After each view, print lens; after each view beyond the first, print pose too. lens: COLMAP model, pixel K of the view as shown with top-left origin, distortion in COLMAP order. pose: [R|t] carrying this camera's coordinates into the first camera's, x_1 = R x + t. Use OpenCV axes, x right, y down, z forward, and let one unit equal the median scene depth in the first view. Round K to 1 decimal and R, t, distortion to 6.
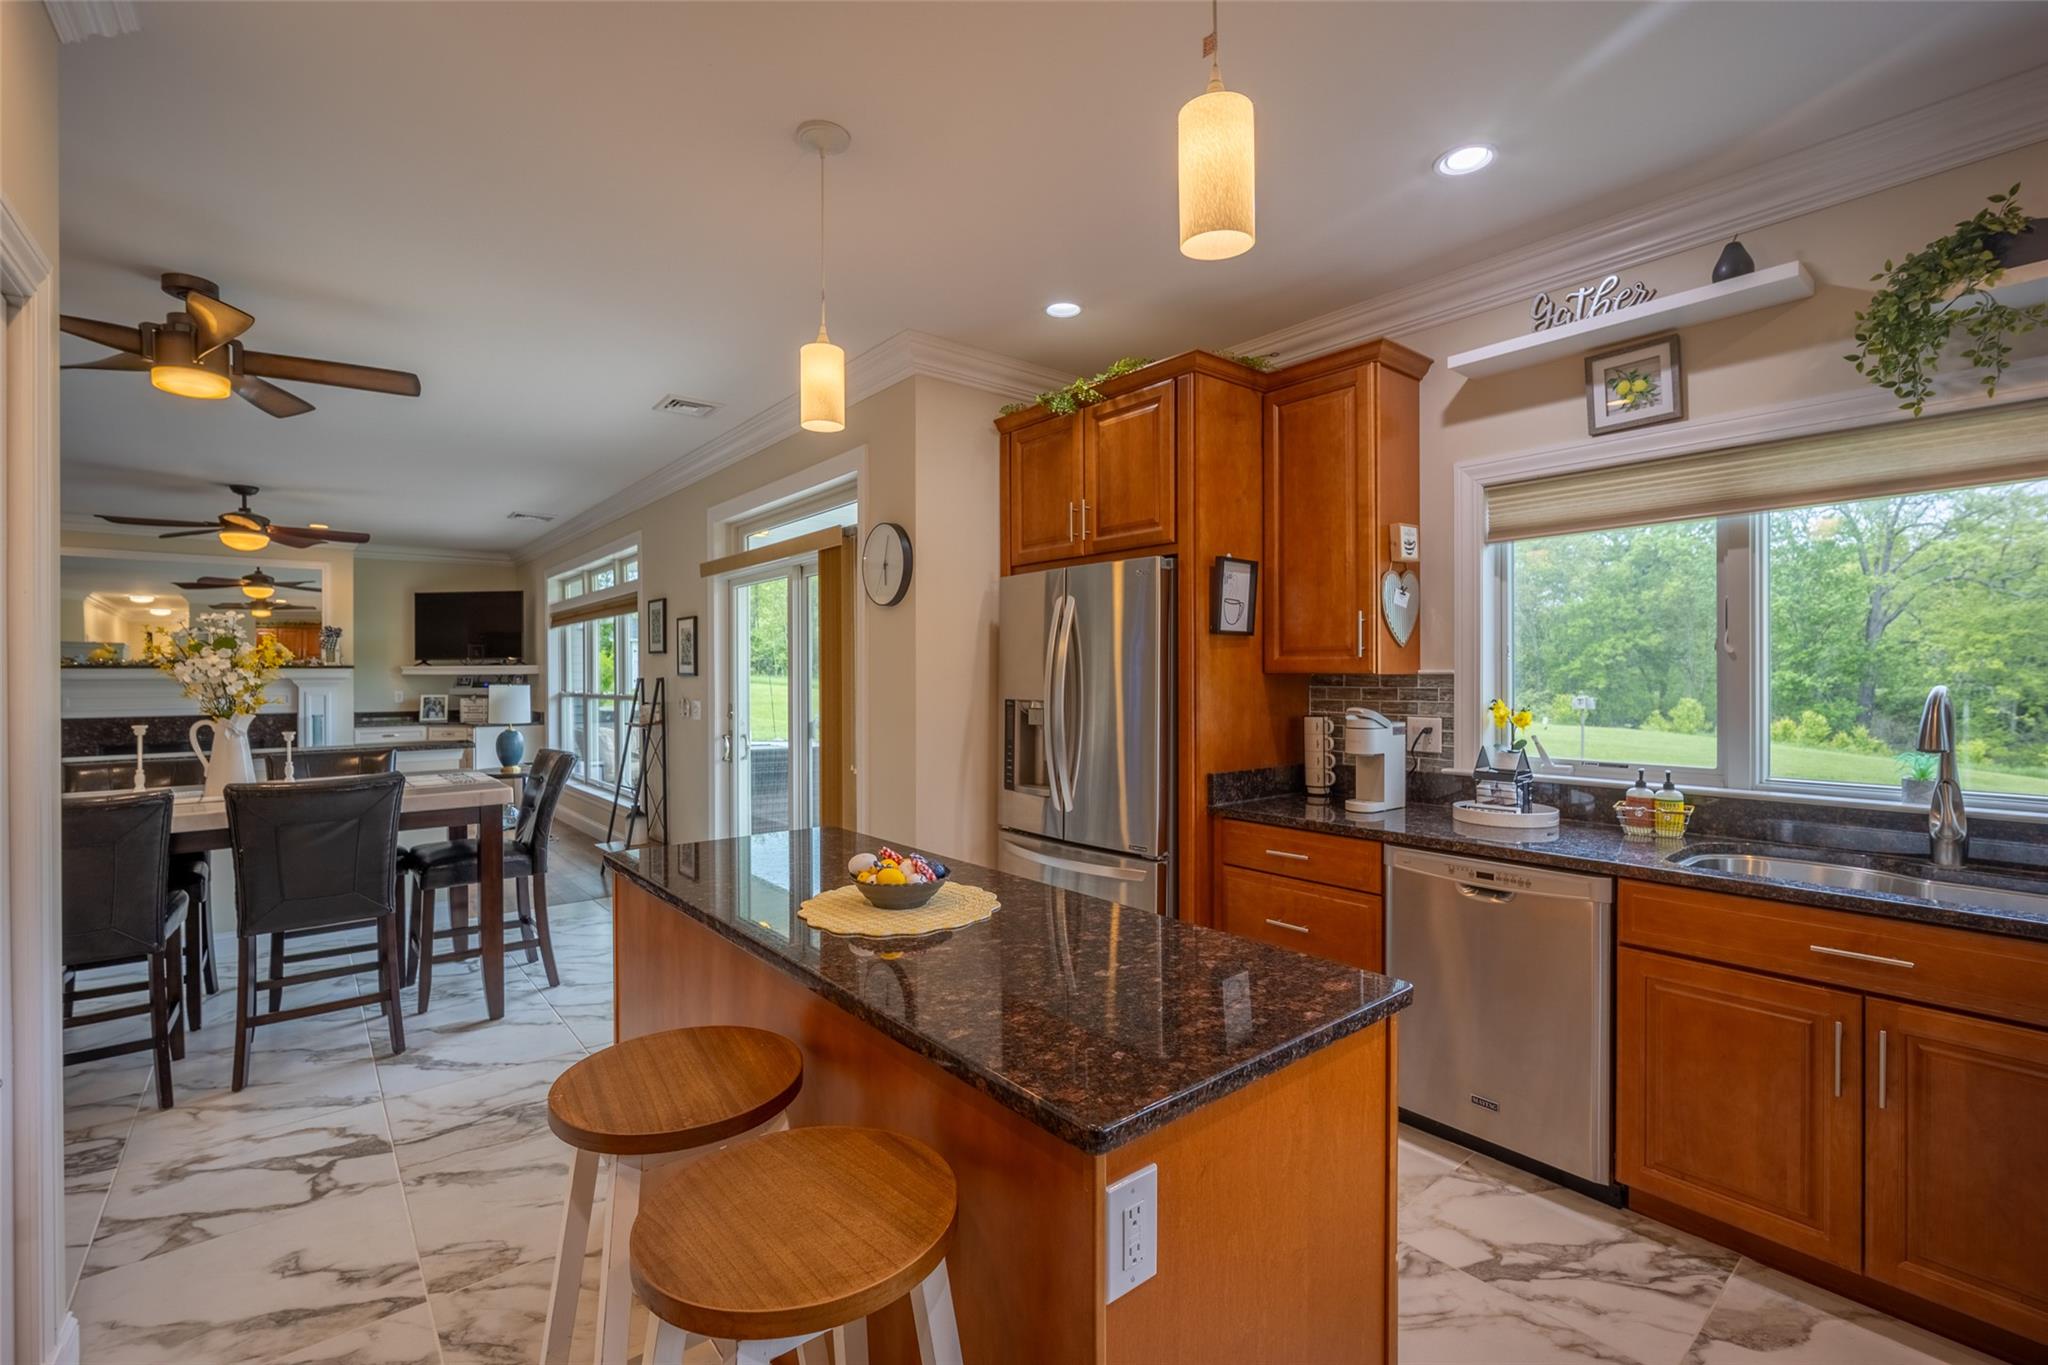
lens RADIAL K [[897.8, 0, 1022.9], [0, 897.8, 672.4], [0, 0, 1]] dist [-0.015917, 0.004761]
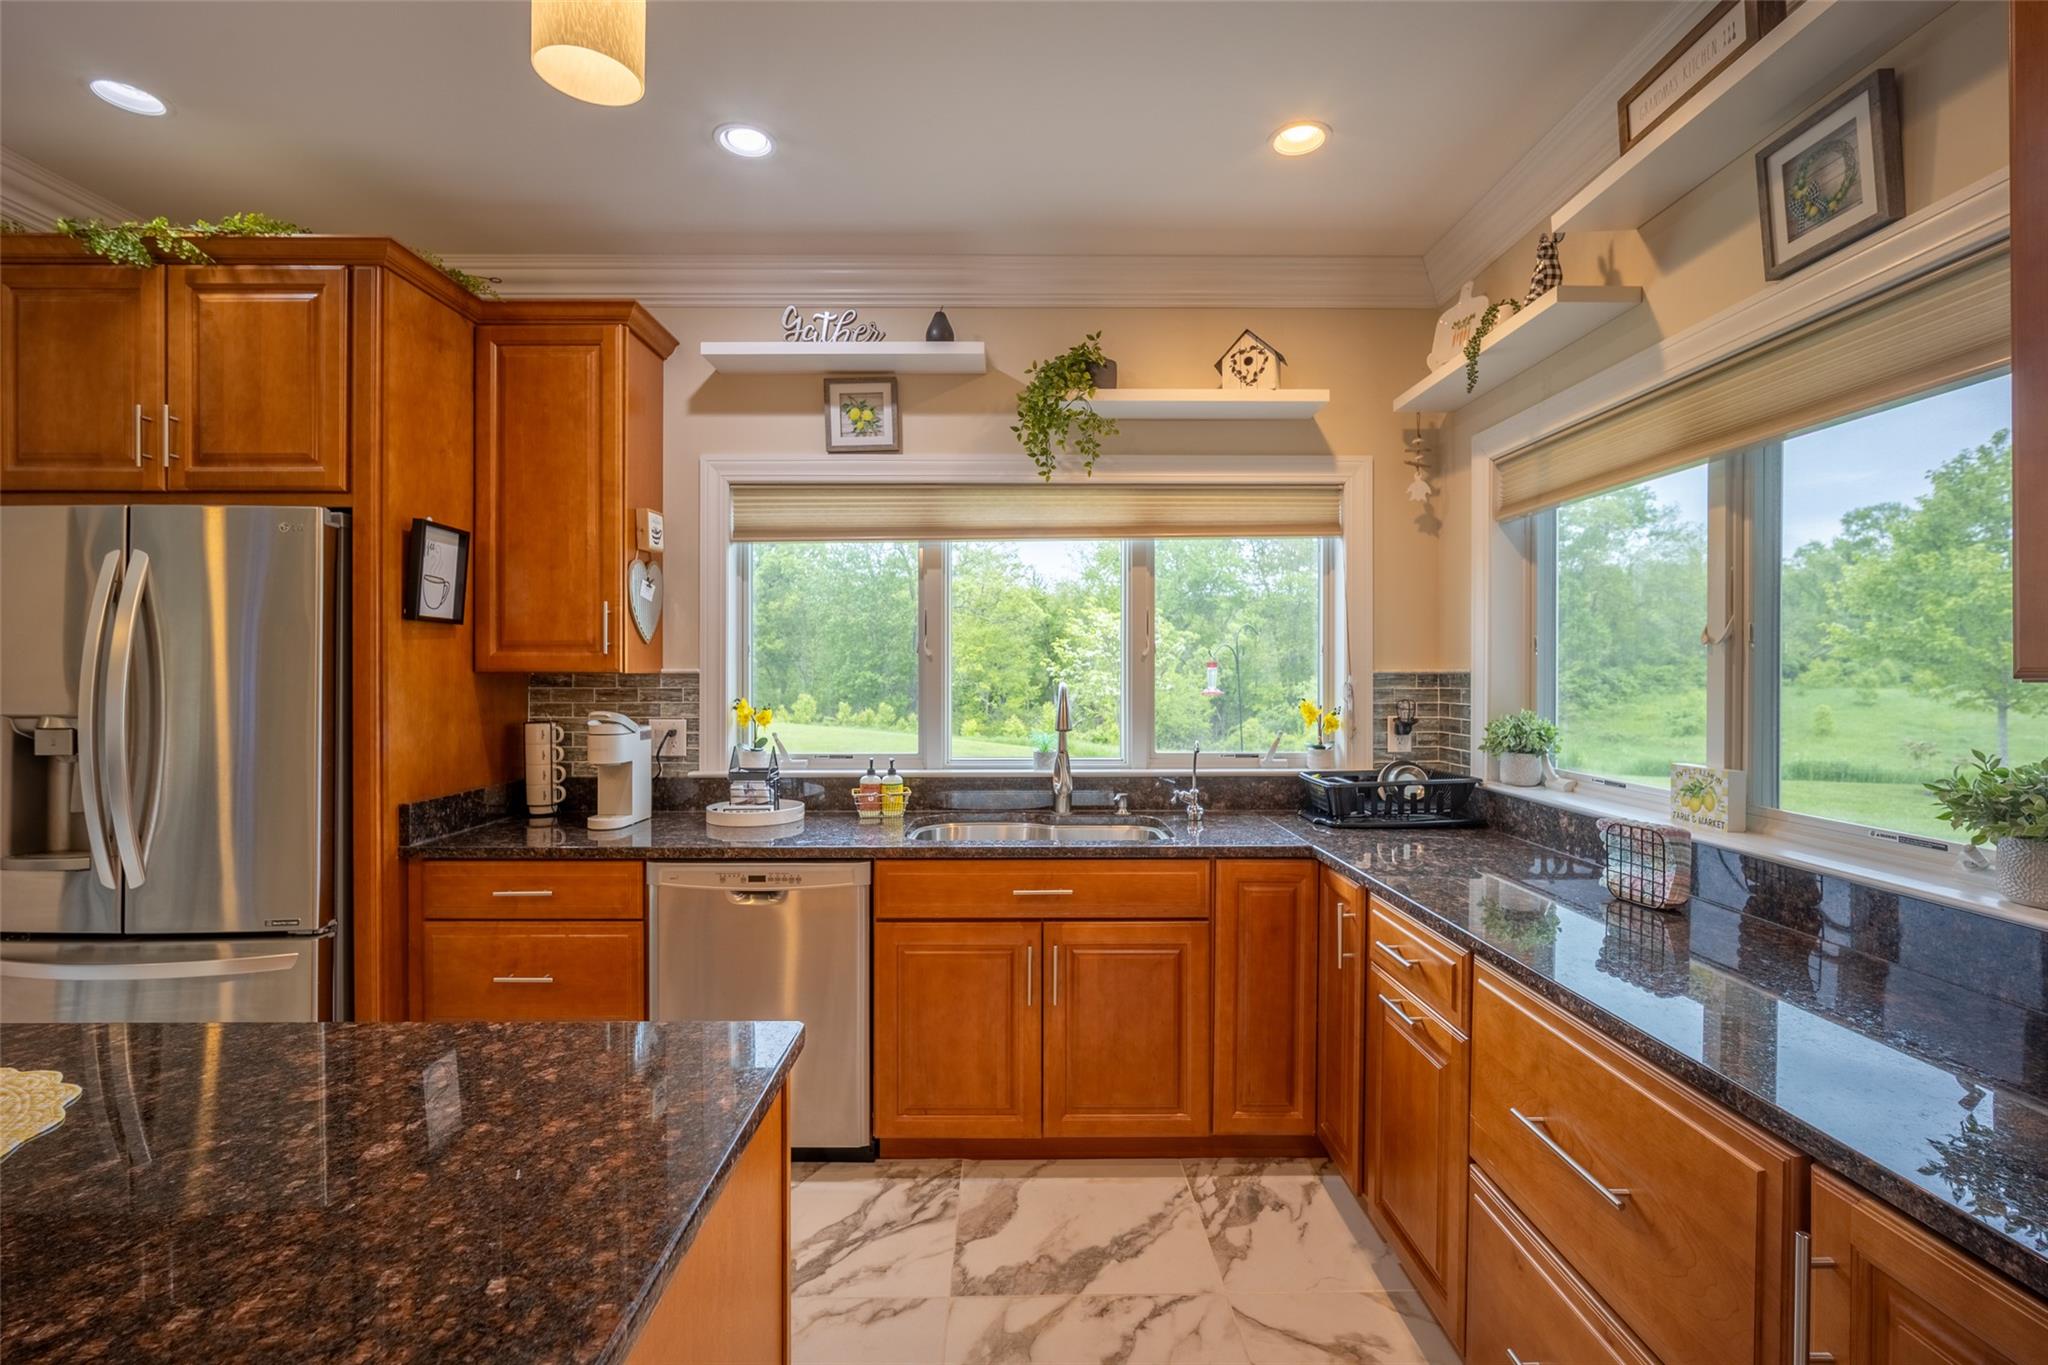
lens RADIAL K [[897.8, 0, 1022.9], [0, 897.8, 672.4], [0, 0, 1]] dist [-0.015917, 0.004761]
pose [[0.622413, 0.002154, 0.782686, -0.057288], [-0.002465, 0.999997, -0.000792, 0.000929], [-0.782685, -0.001436, 0.622416, 0.128201]]
